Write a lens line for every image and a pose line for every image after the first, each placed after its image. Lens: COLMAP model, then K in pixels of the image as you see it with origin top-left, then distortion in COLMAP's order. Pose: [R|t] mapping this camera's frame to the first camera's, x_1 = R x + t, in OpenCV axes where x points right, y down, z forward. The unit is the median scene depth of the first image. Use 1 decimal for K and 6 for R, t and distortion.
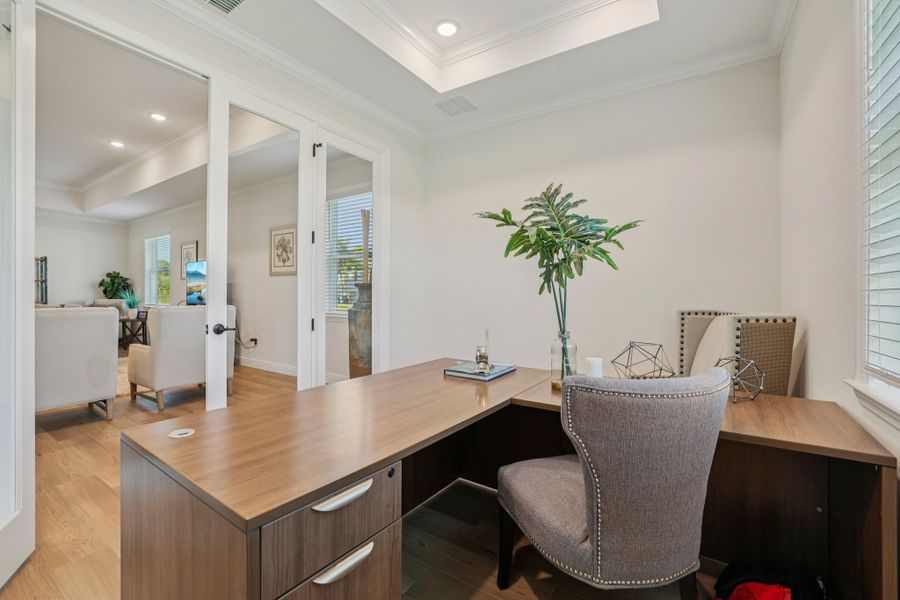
lens RADIAL K [[396.7, 0, 446.6], [0, 396.7, 298.9], [0, 0, 1]] dist [-0.012774, 0.000472]
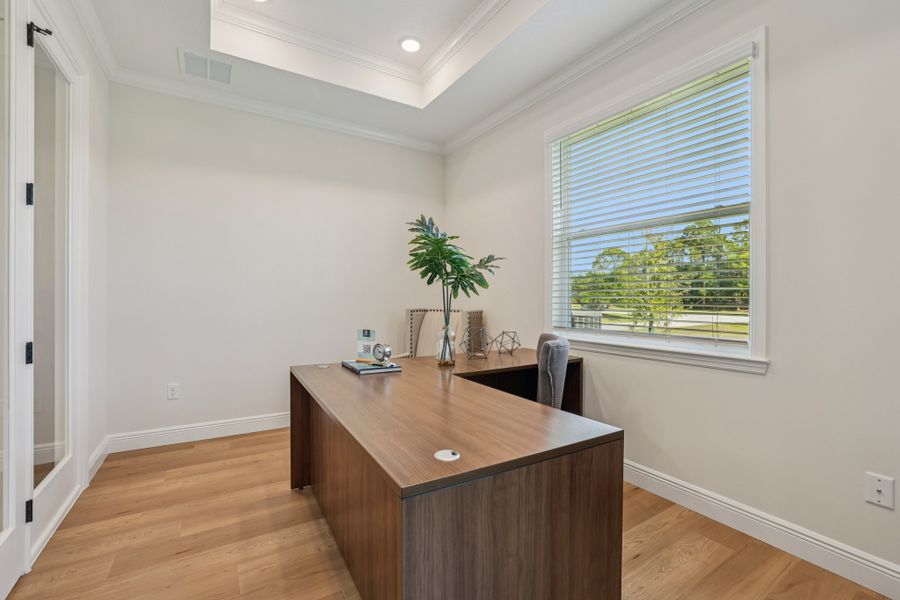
lens RADIAL K [[407.5, 0, 446.1], [0, 407.5, 299.4], [0, 0, 1]] dist [-0.054734, 0.024224]
pose [[0.383323, -0.007845, 0.923581, -0.727925], [0.007835, 0.999956, 0.005242, -0.012616], [-0.923581, 0.005227, 0.383367, 0.311430]]
